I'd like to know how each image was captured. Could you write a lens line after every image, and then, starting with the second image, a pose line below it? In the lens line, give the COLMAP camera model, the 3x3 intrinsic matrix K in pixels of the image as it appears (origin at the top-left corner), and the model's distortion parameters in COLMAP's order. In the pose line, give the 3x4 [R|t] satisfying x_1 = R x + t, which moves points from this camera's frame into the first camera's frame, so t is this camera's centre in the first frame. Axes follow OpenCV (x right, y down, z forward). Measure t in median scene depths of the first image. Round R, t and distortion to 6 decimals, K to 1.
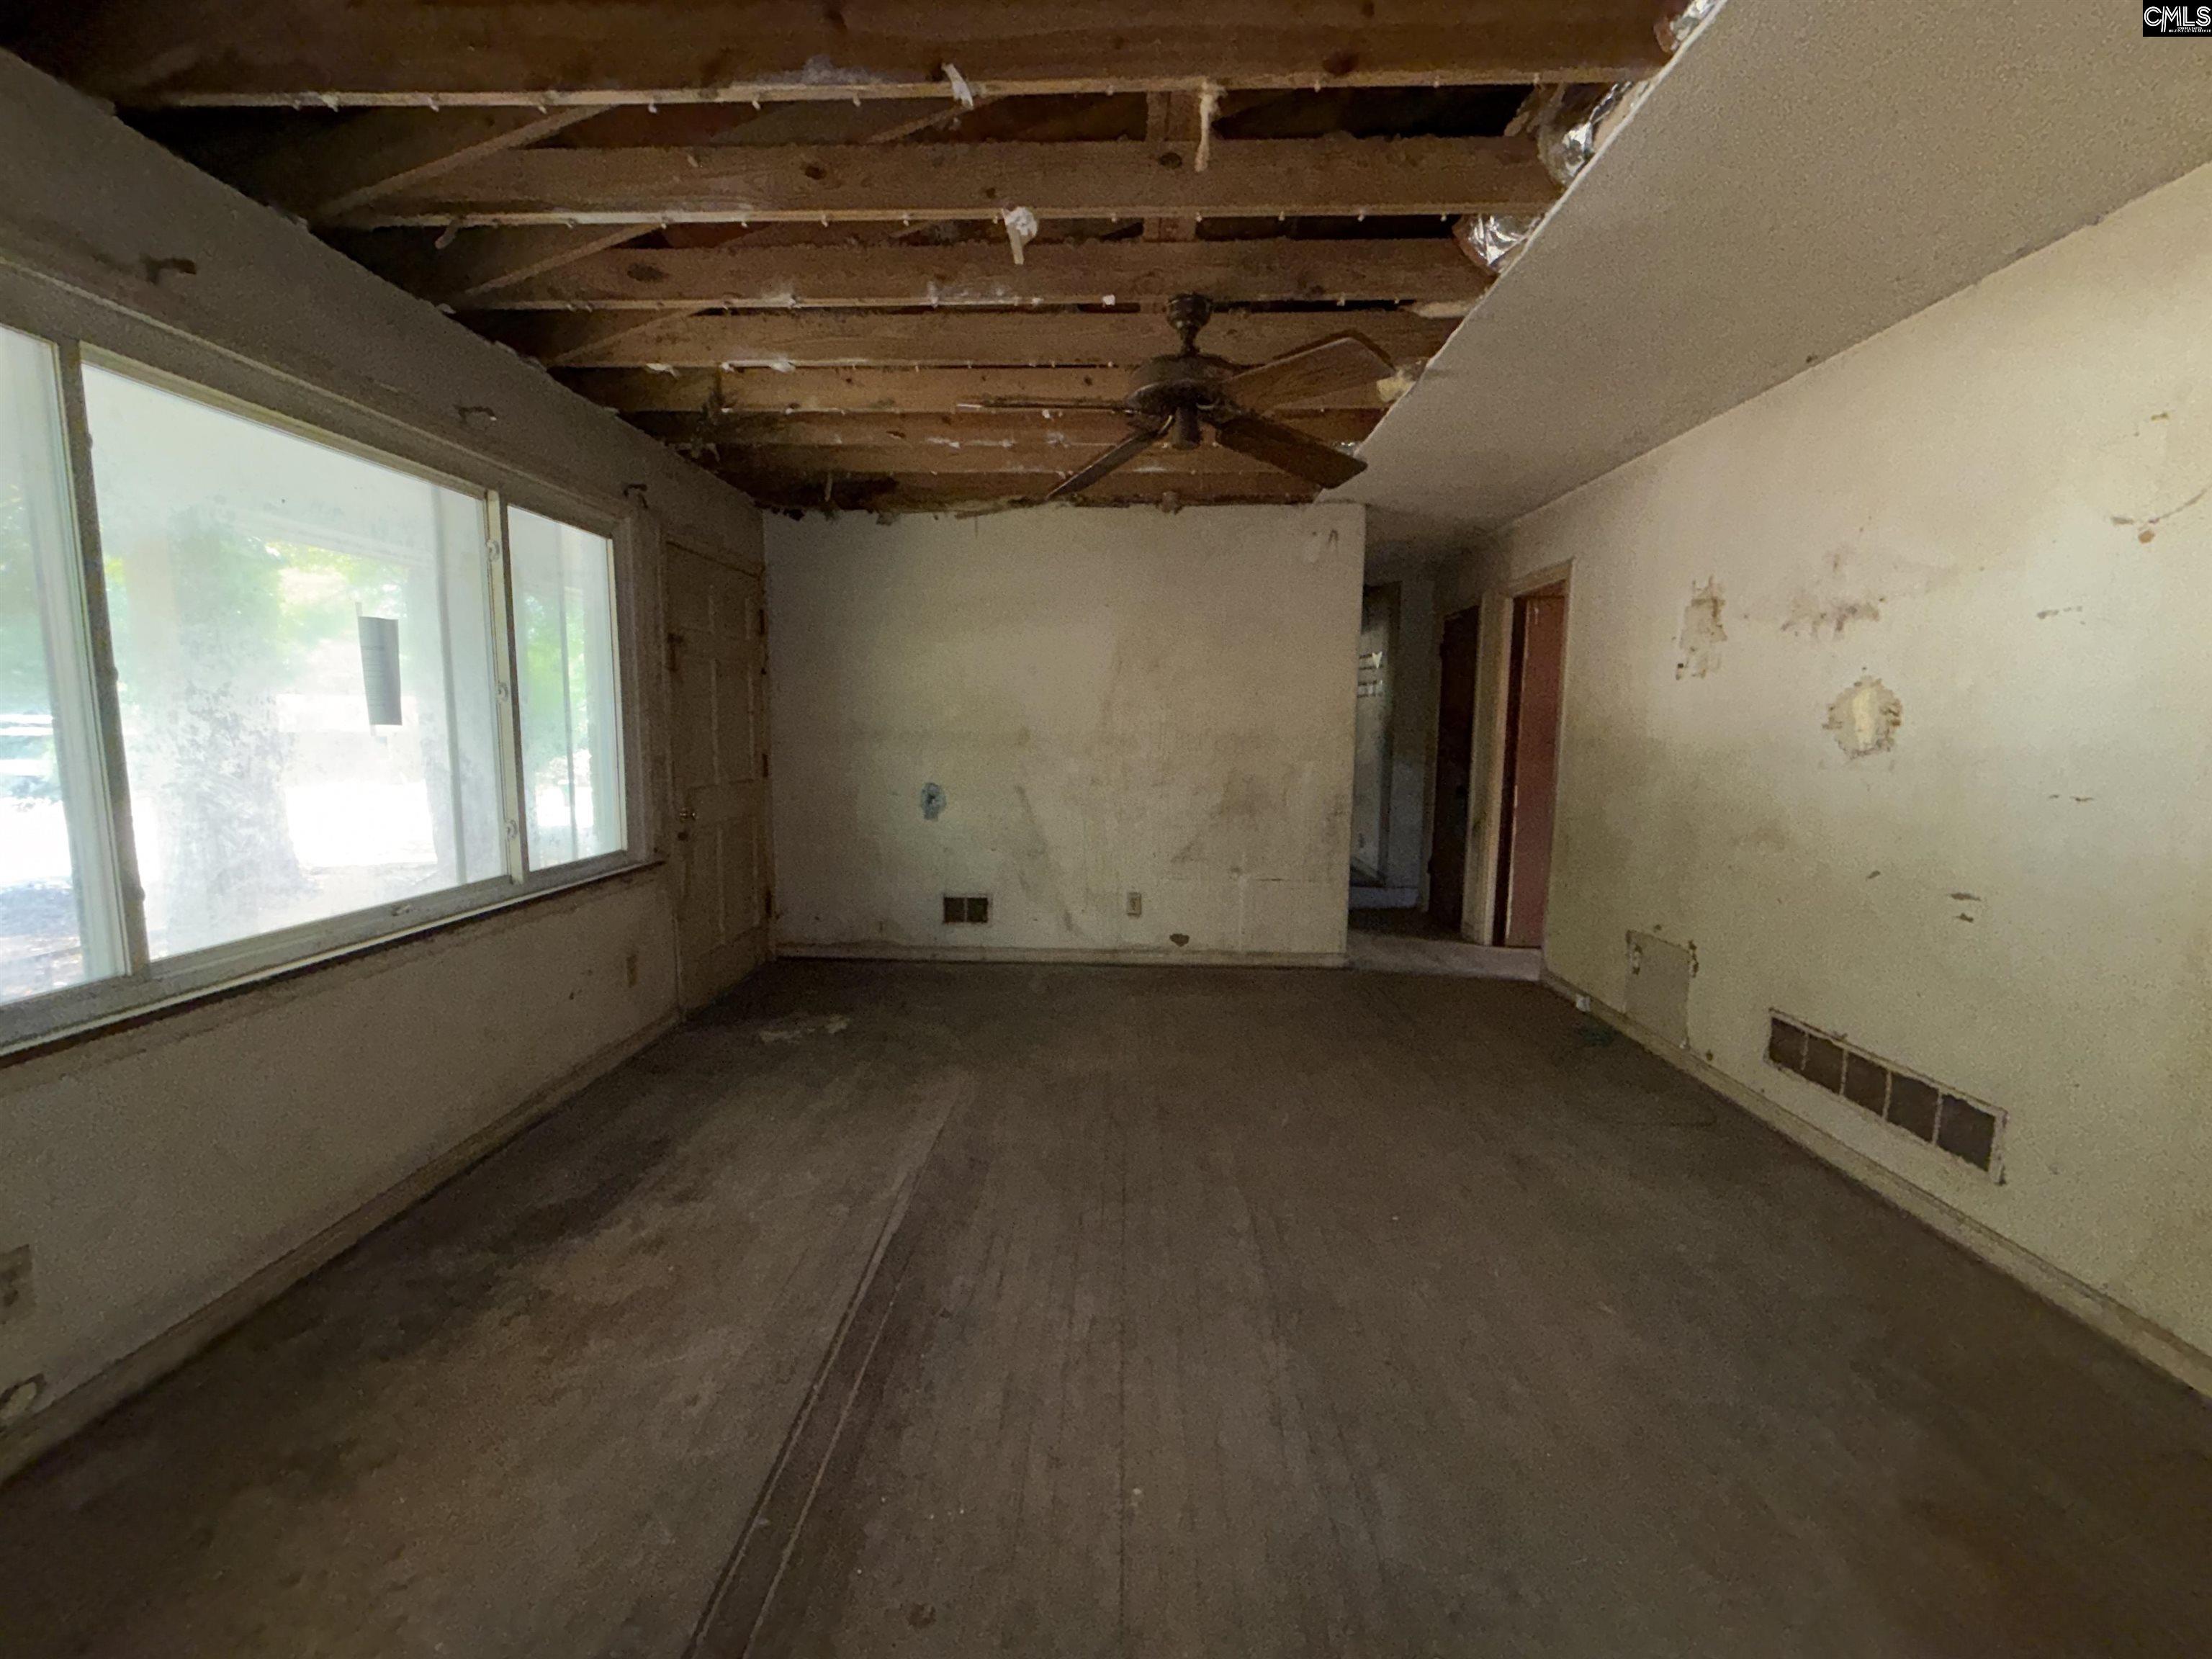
lens RADIAL K [[890.2, 0, 1101.7], [0, 890.2, 825.8], [0, 0, 1]] dist [0.008485, -0.000011]
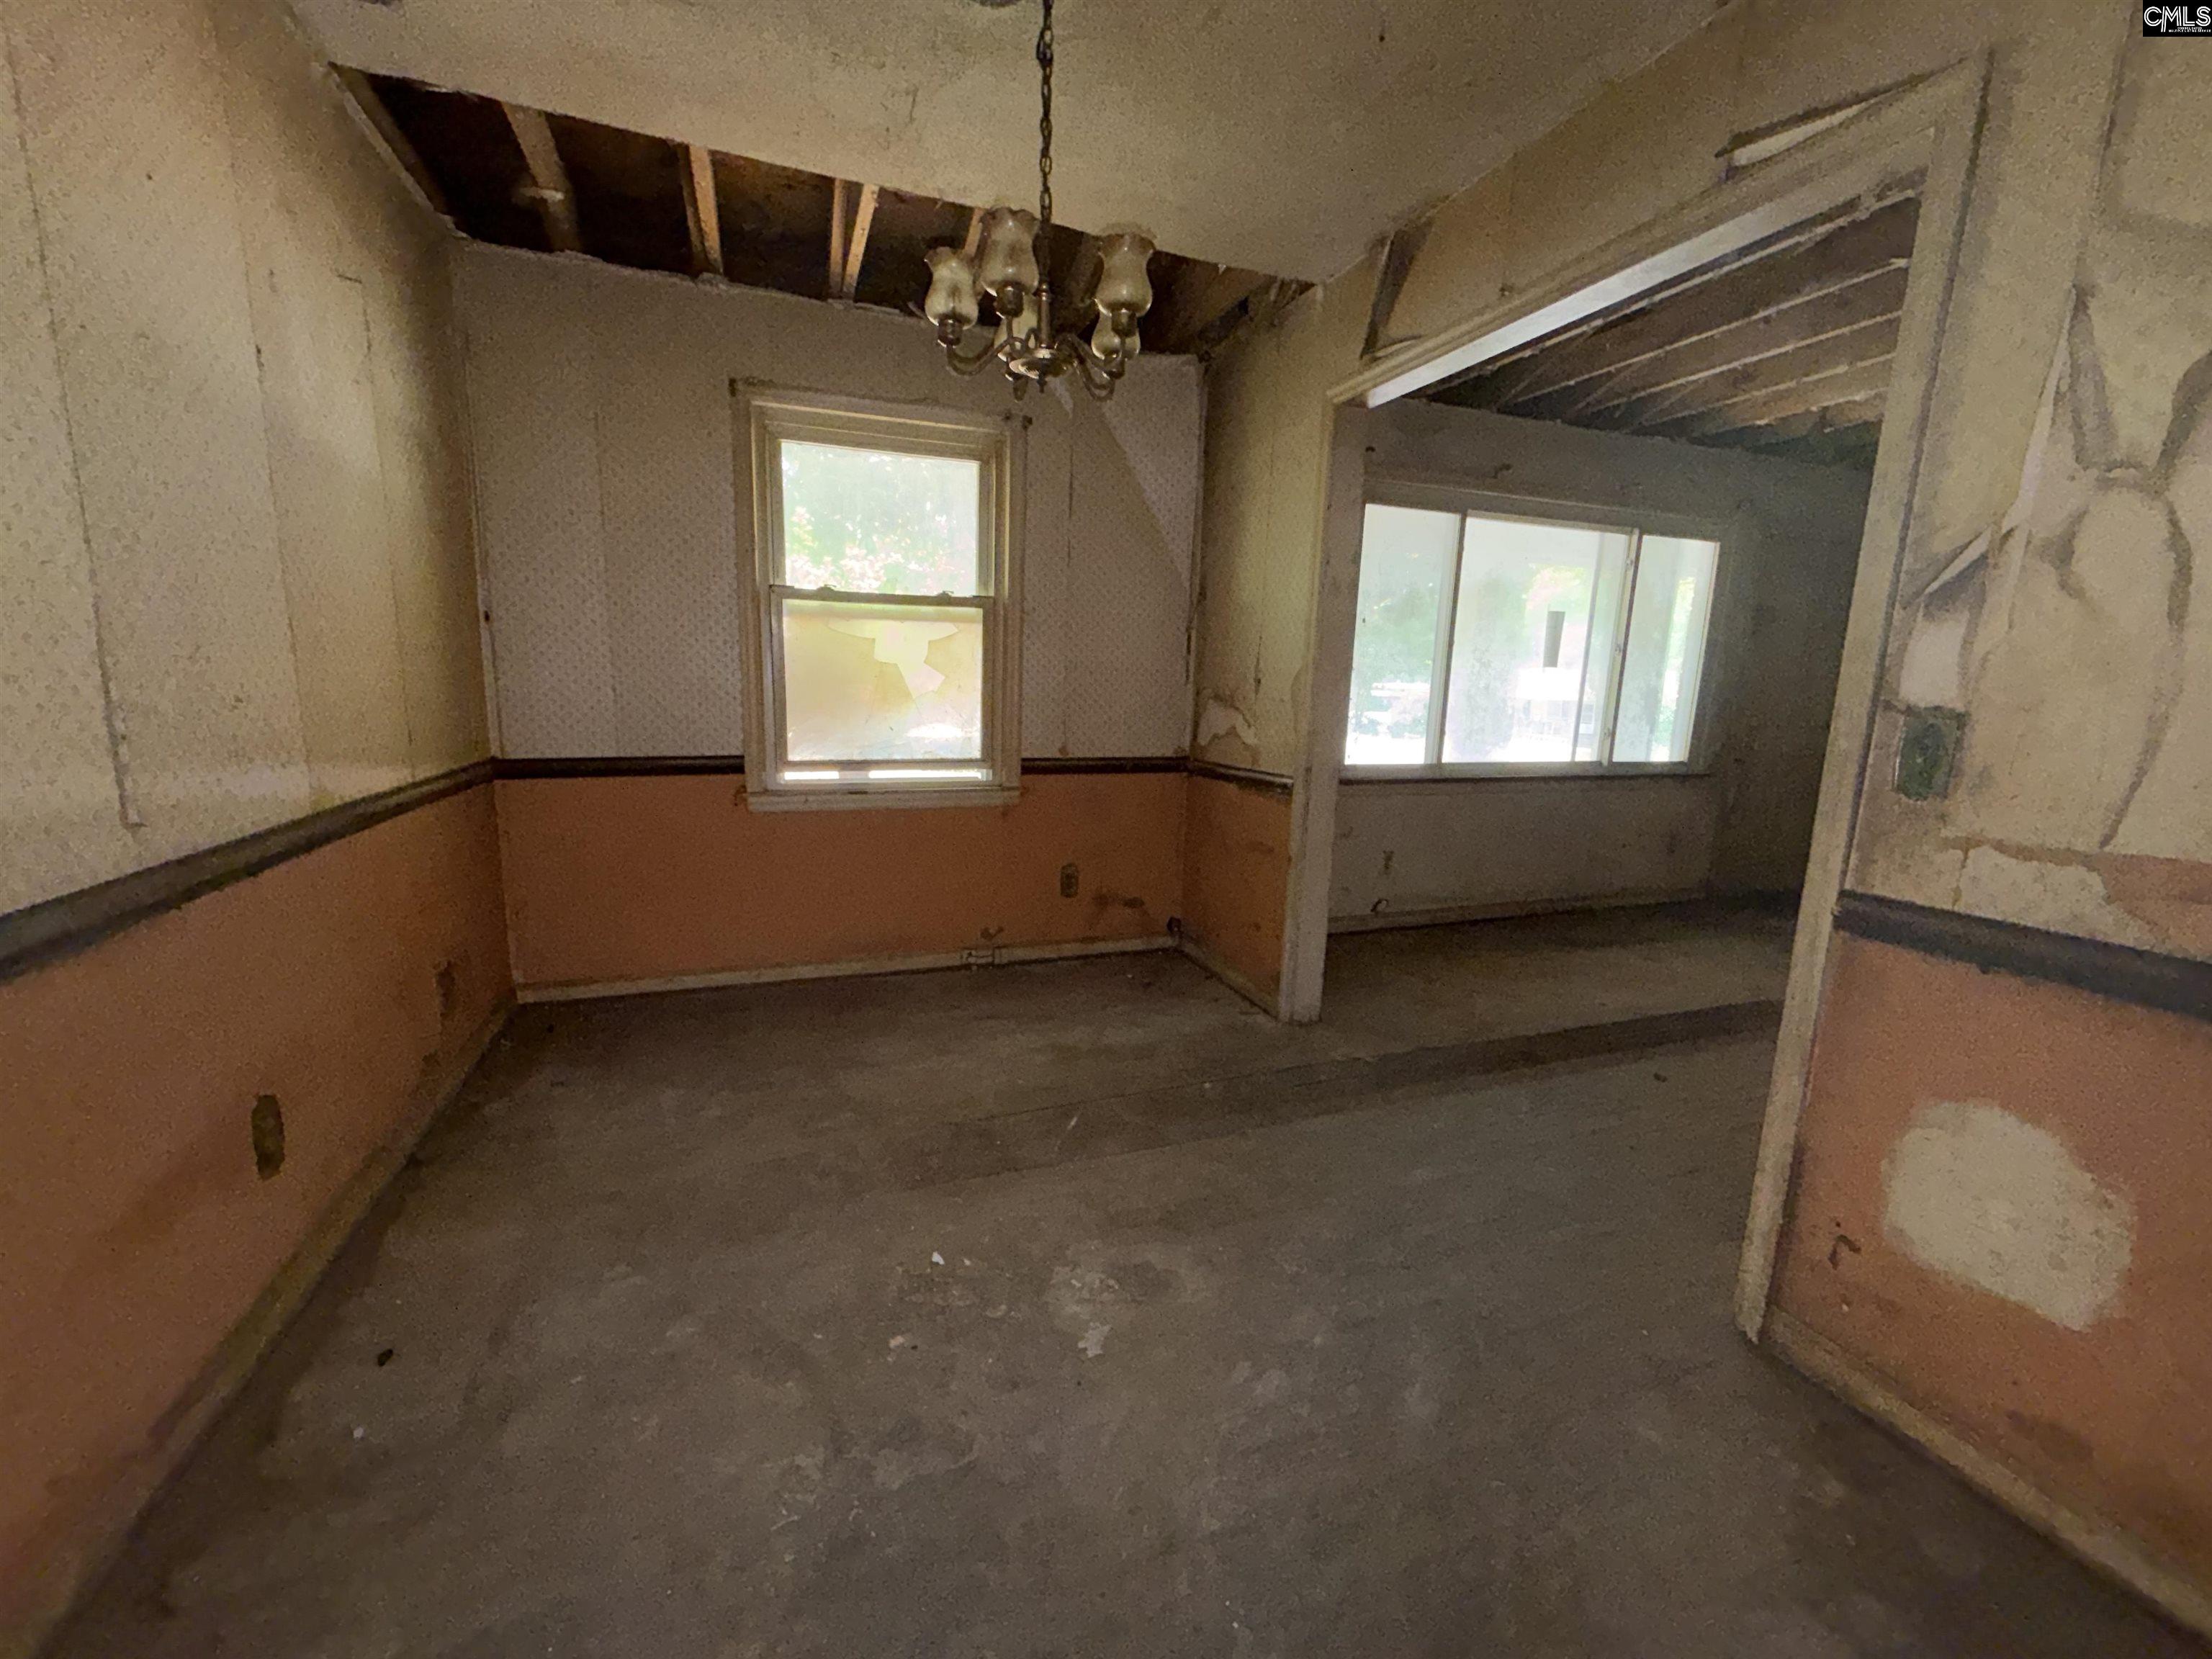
lens RADIAL K [[890.2, 0, 1107.1], [0, 890.2, 830.8], [0, 0, 1]] dist [0.008485, -0.000011]
pose [[0.384379, 0.167953, -0.907769, 0.546396], [-0.132606, 0.983159, 0.125751, 0.101615], [0.913602, 0.072039, 0.400177, -0.525051]]
